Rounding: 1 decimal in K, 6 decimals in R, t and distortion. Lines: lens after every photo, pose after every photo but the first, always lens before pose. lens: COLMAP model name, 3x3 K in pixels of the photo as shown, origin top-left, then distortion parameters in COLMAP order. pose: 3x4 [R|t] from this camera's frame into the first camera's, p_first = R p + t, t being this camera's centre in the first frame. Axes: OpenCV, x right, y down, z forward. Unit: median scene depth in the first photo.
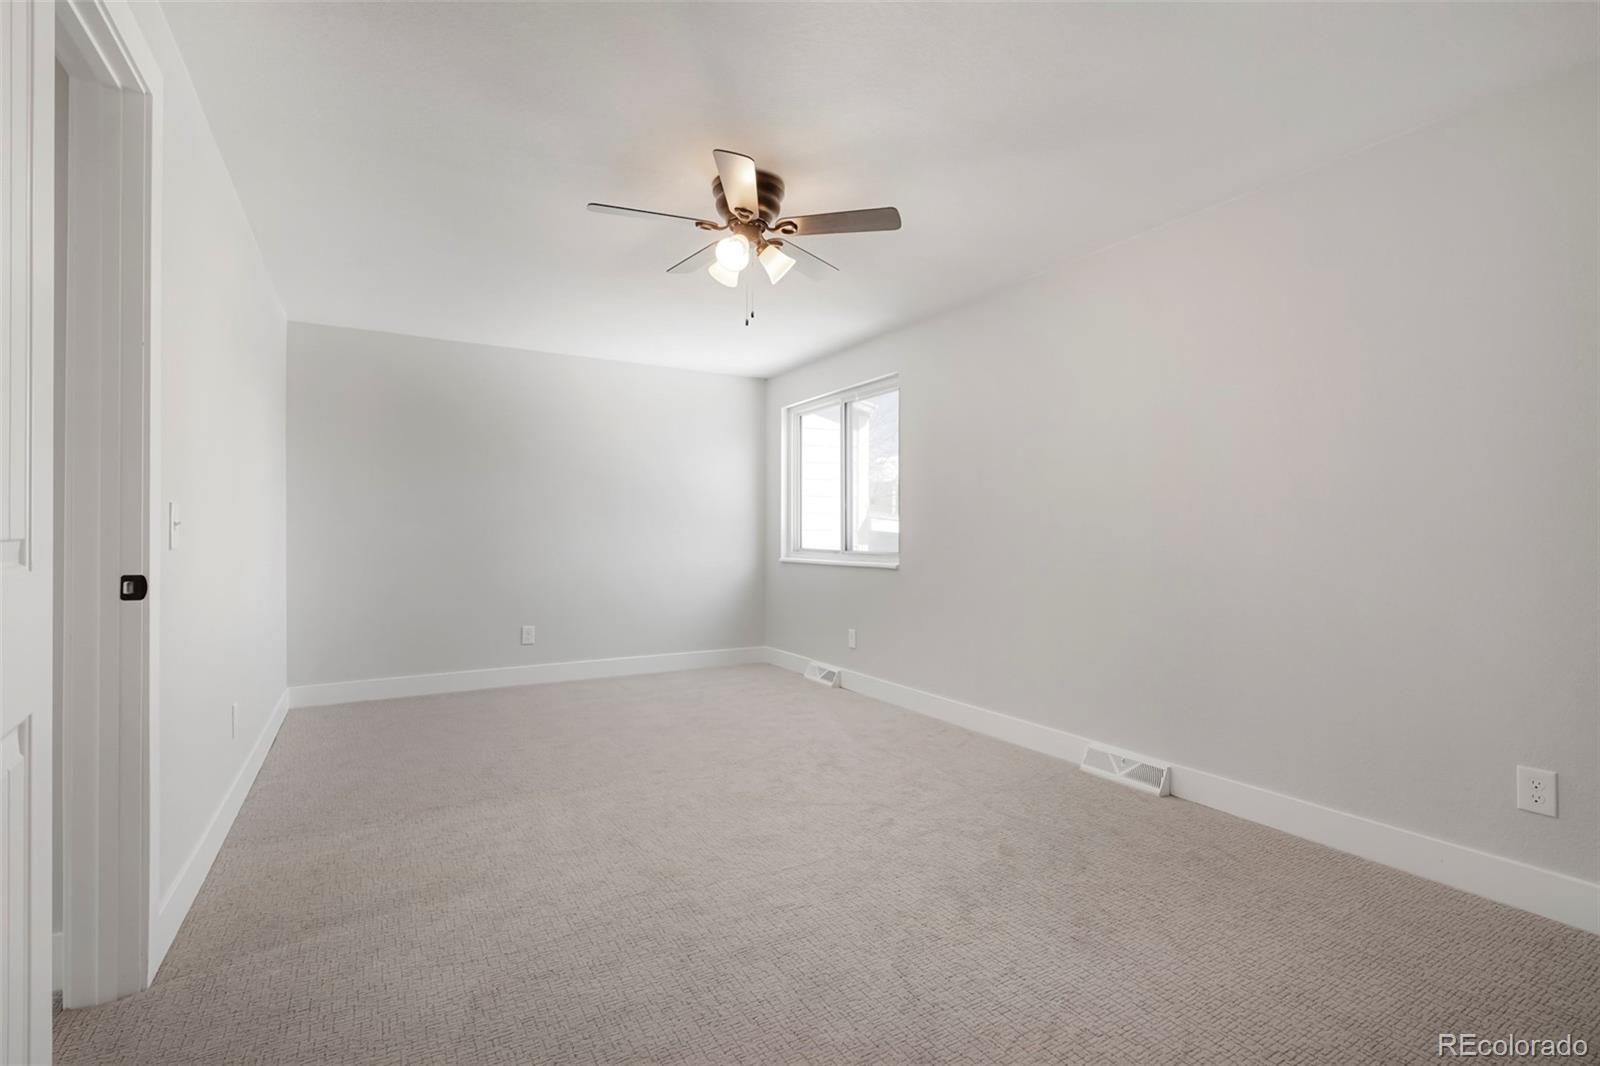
lens RADIAL K [[738.6, 0, 812.2], [0, 738.6, 533.8], [0, 0, 1]] dist [-0.005053, 0.004495]
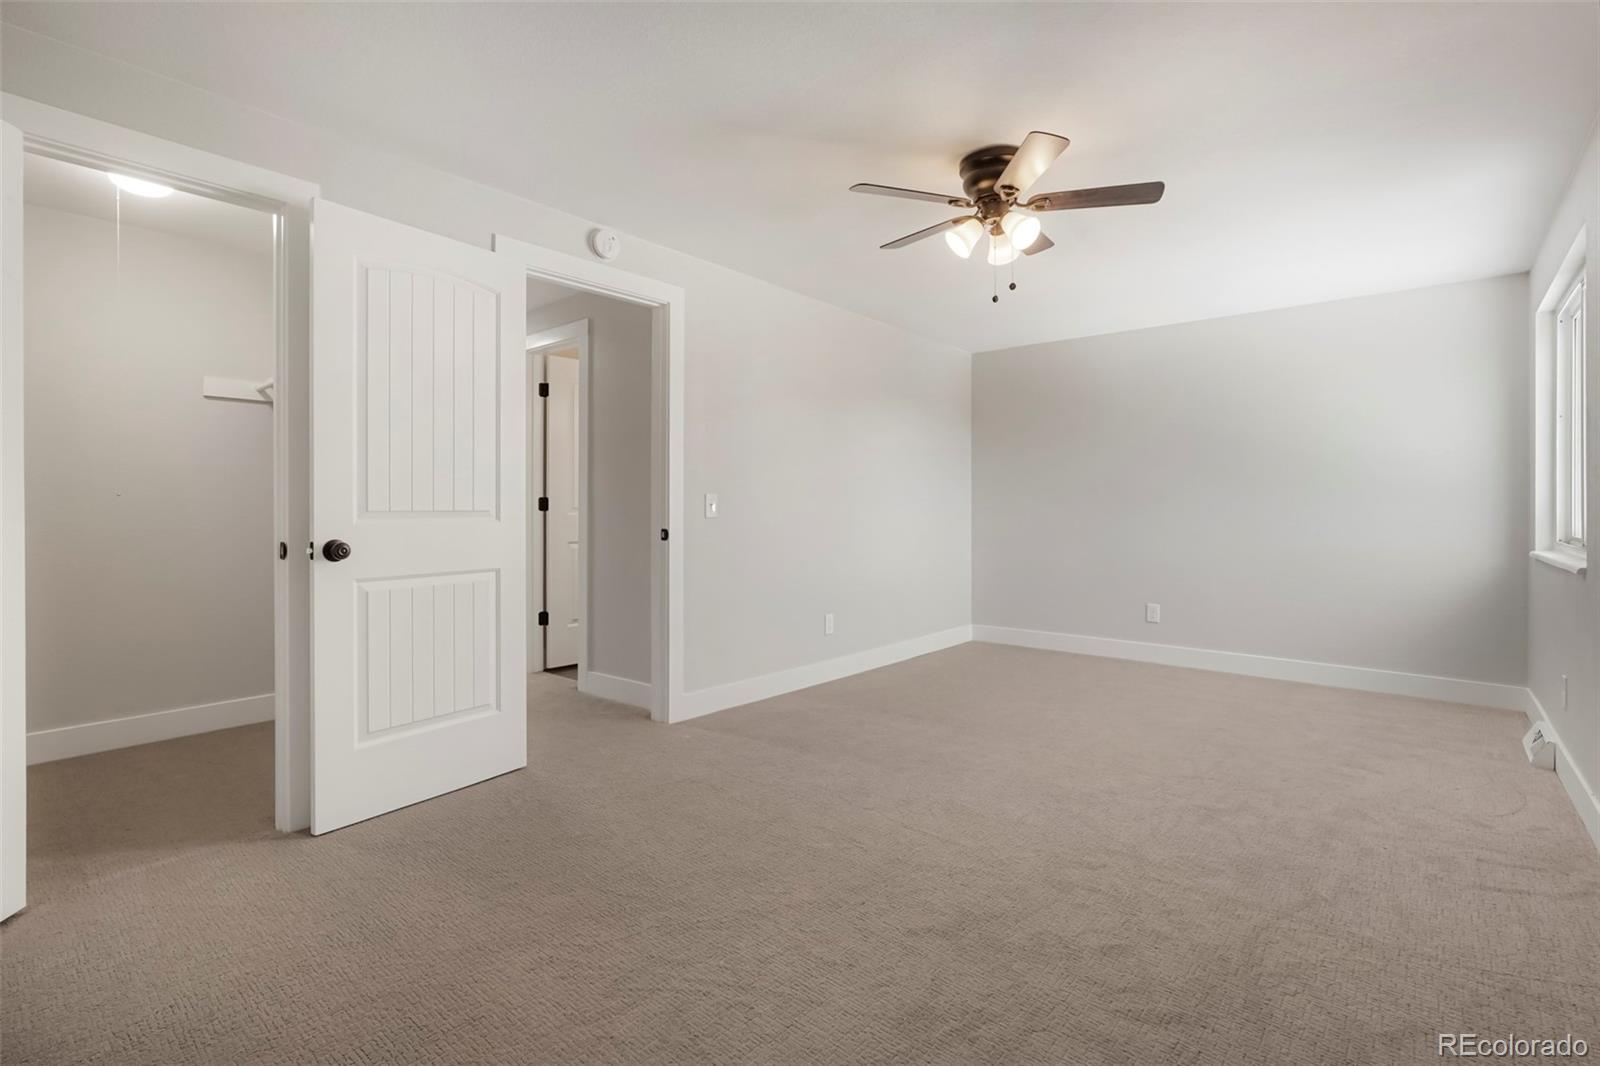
lens RADIAL K [[738.6, 0, 807.3], [0, 738.6, 523.0], [0, 0, 1]] dist [-0.005053, 0.004495]
pose [[0.322520, 0.021644, -0.946315, 0.364389], [-0.006994, 0.999766, 0.020483, -0.002262], [0.946537, 0.000012, 0.322596, 0.205216]]
